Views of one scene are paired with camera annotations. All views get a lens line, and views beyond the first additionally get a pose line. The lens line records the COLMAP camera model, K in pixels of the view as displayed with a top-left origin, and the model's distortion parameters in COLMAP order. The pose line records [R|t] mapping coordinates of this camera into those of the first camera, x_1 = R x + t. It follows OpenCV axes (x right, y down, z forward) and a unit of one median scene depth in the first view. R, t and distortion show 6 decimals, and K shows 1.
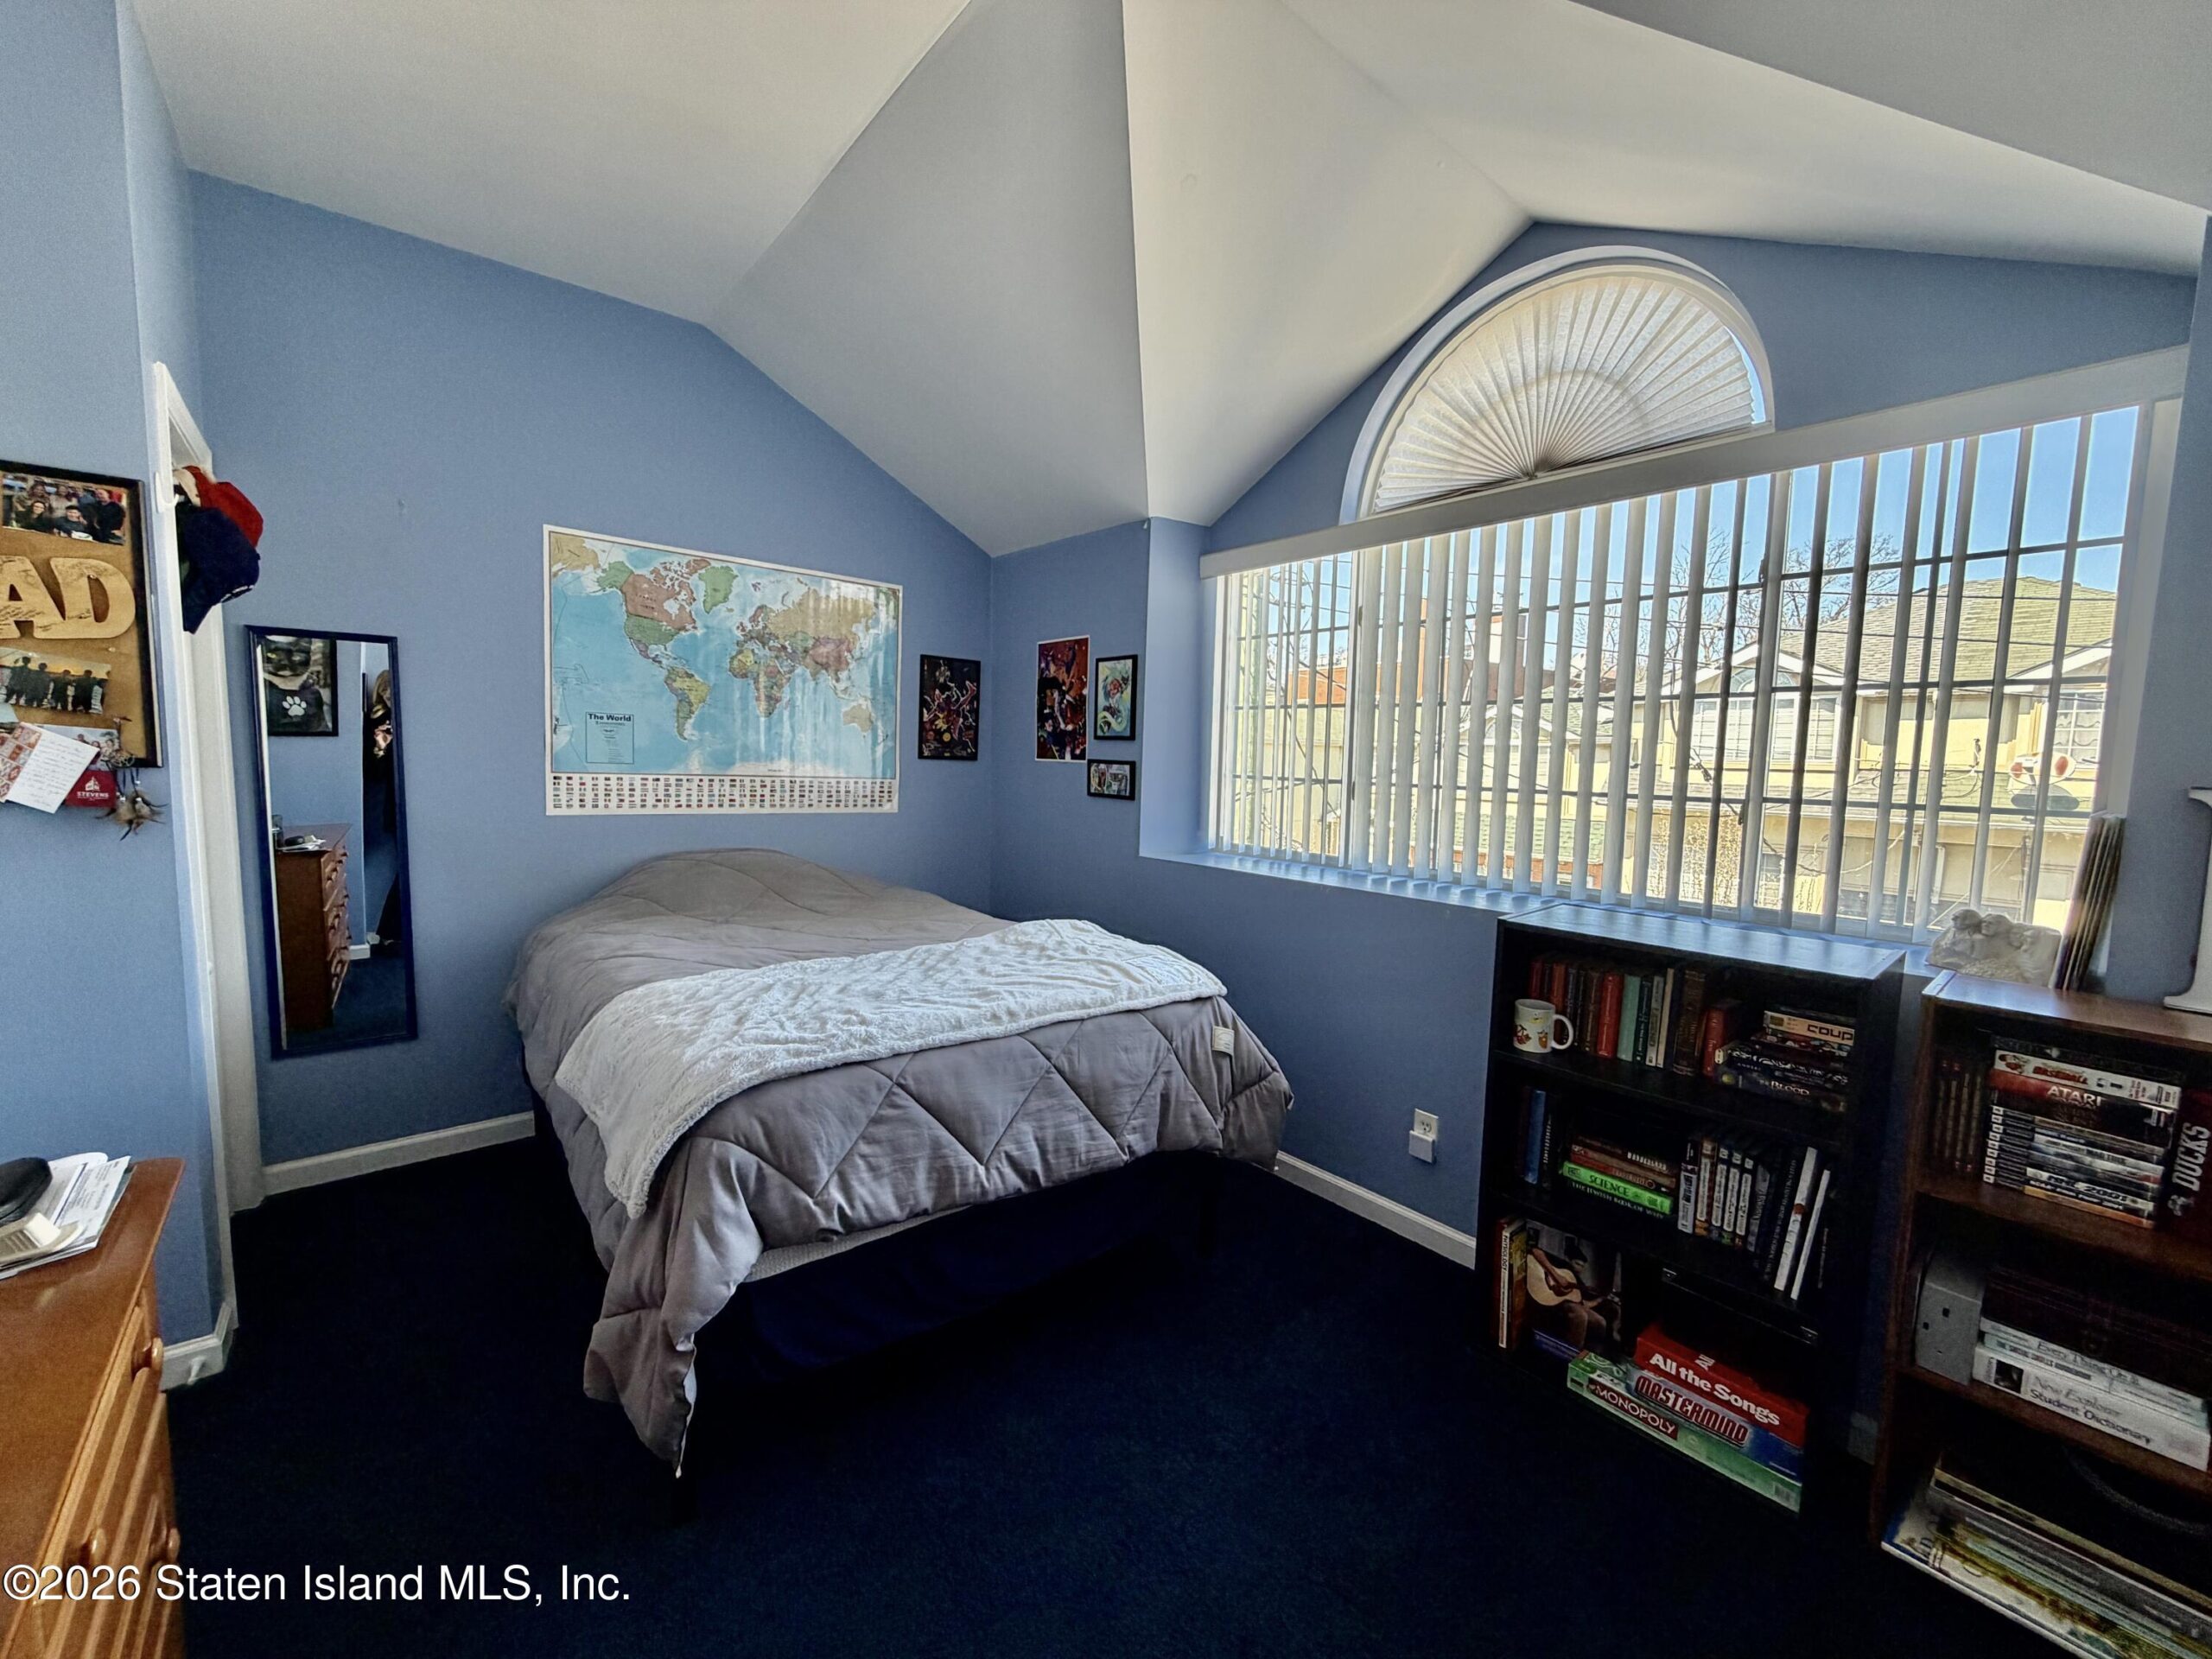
lens RADIAL K [[876.6, 0, 1095.5], [0, 876.6, 829.9], [0, 0, 1]] dist [0.000248, 0.000098]
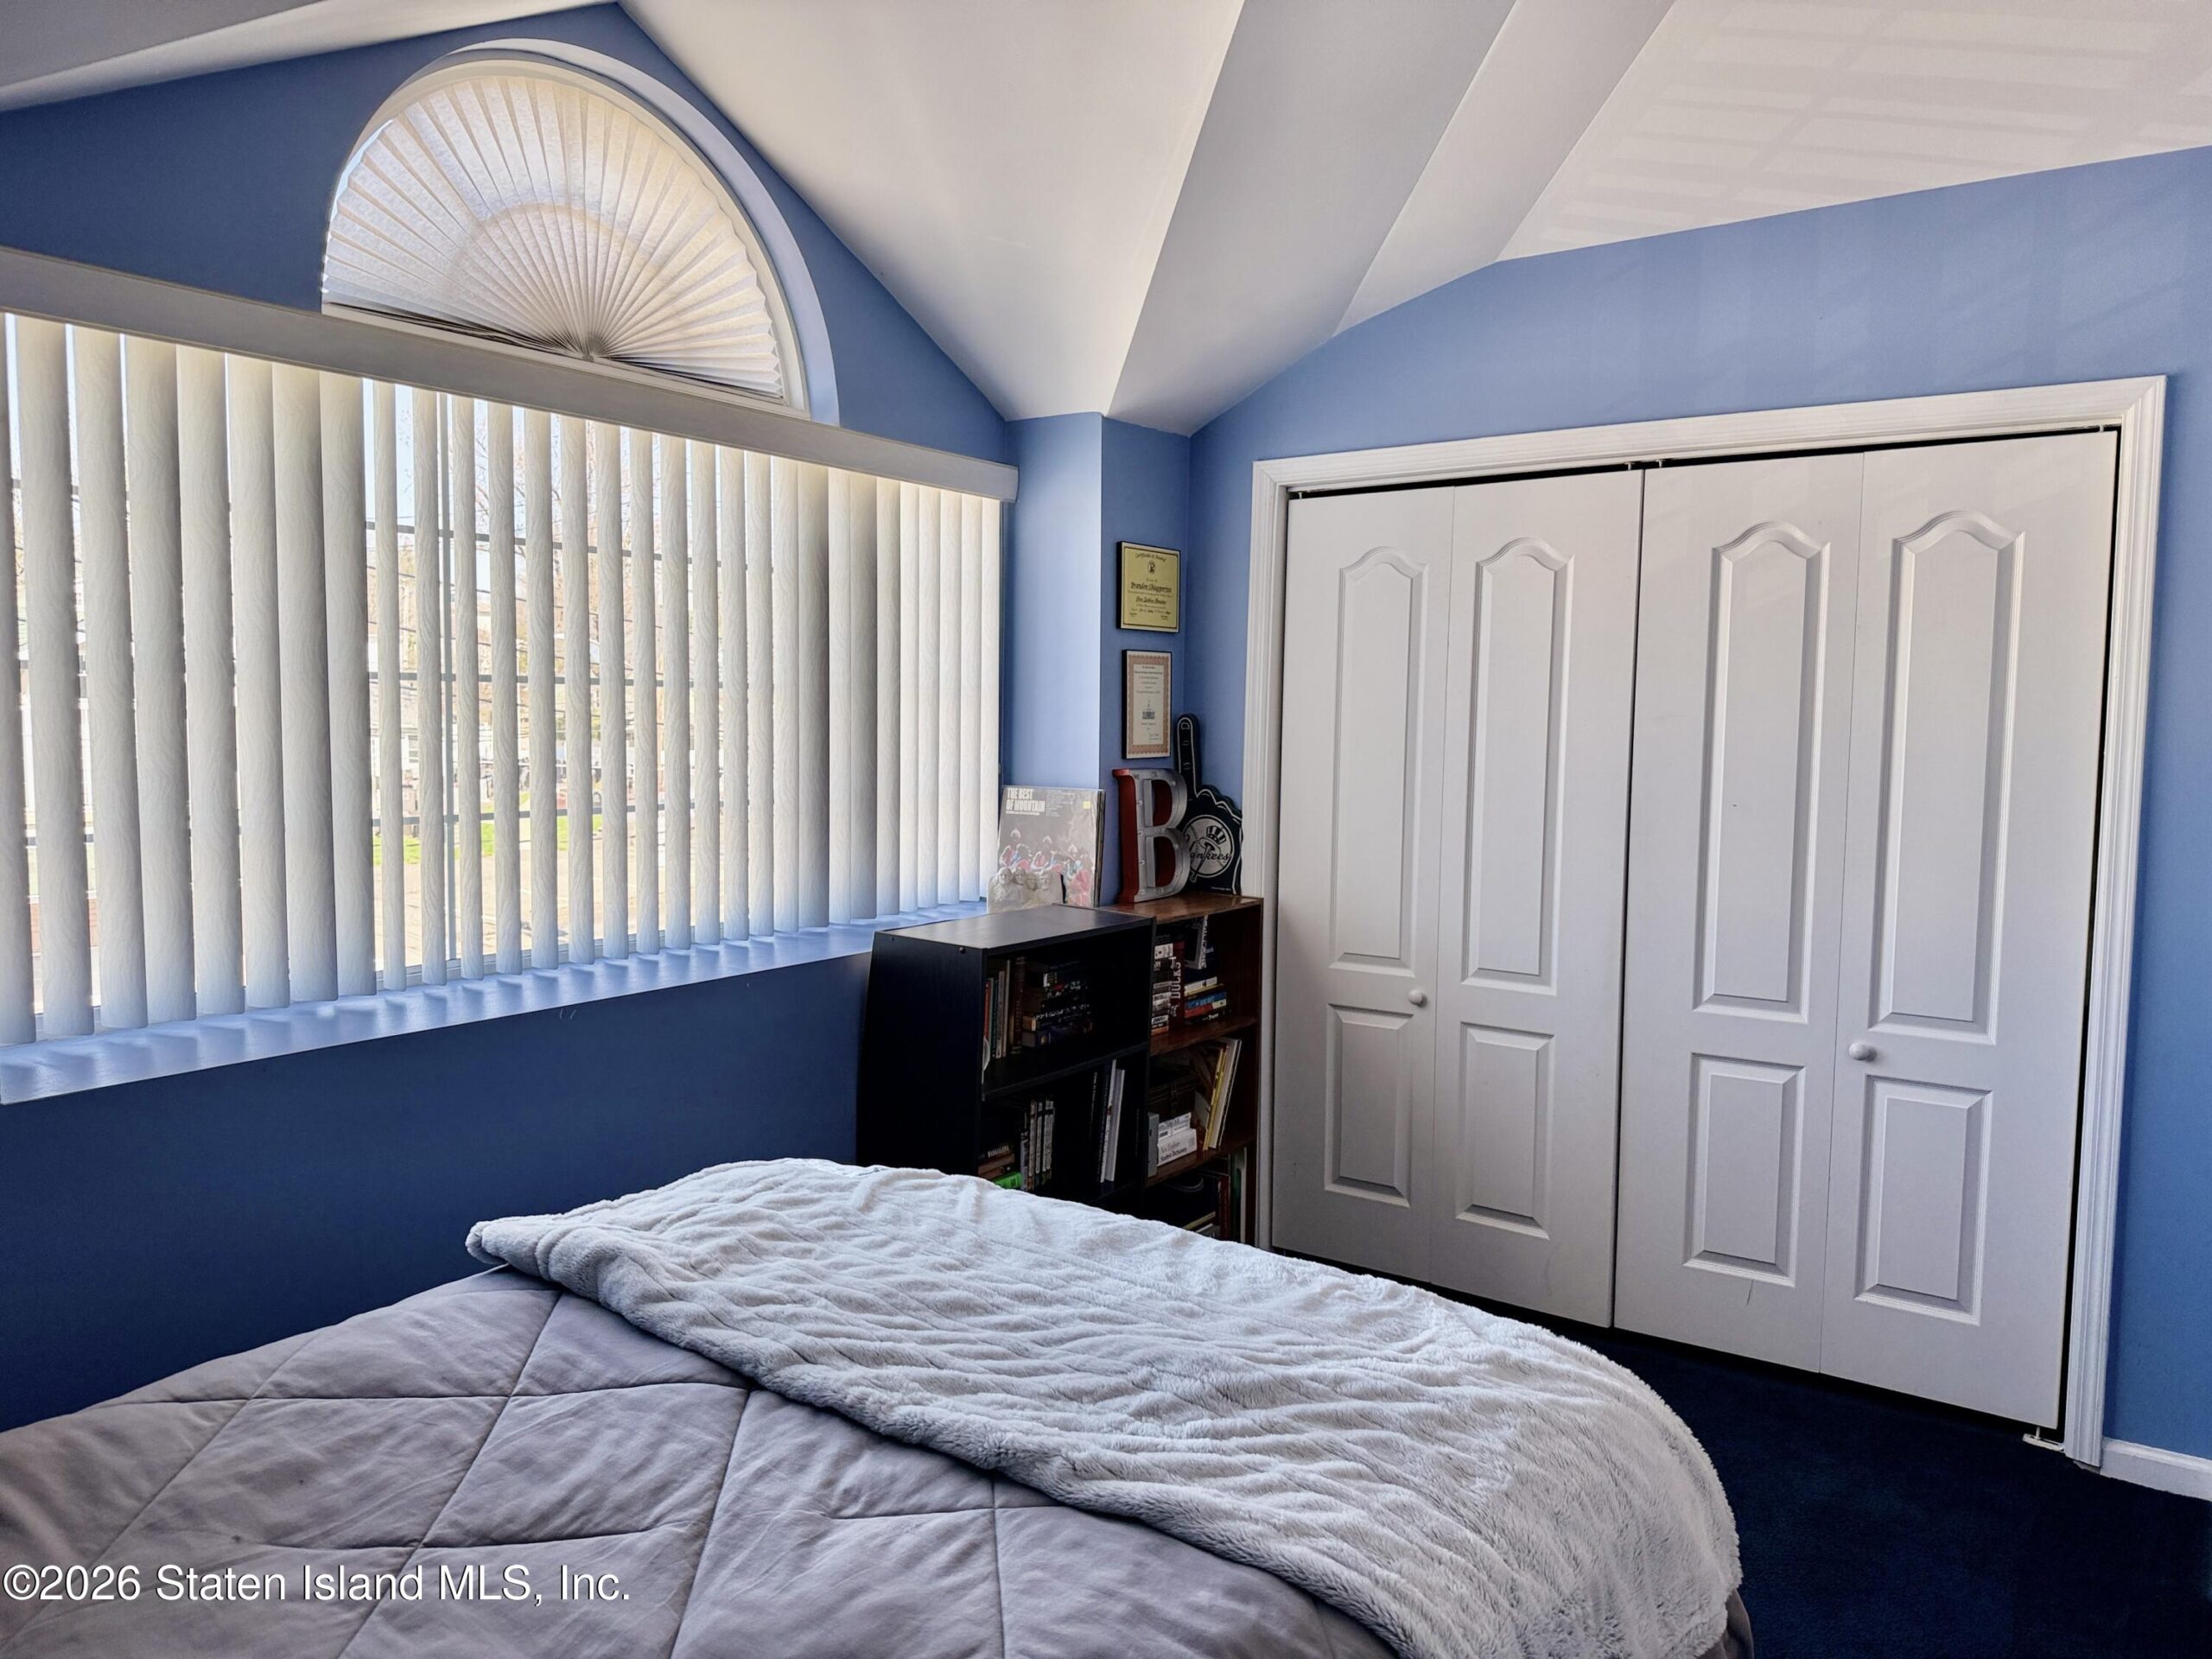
lens RADIAL K [[1502.9, 0, 1098.4], [0, 1502.9, 826.6], [0, 0, 1]] dist [0.002640, 0.000655]
pose [[-0.244030, -0.099051, 0.964696, -0.800874], [0.068381, 0.990537, 0.119002, -0.151923], [-0.967354, 0.095007, -0.234948, 0.934077]]
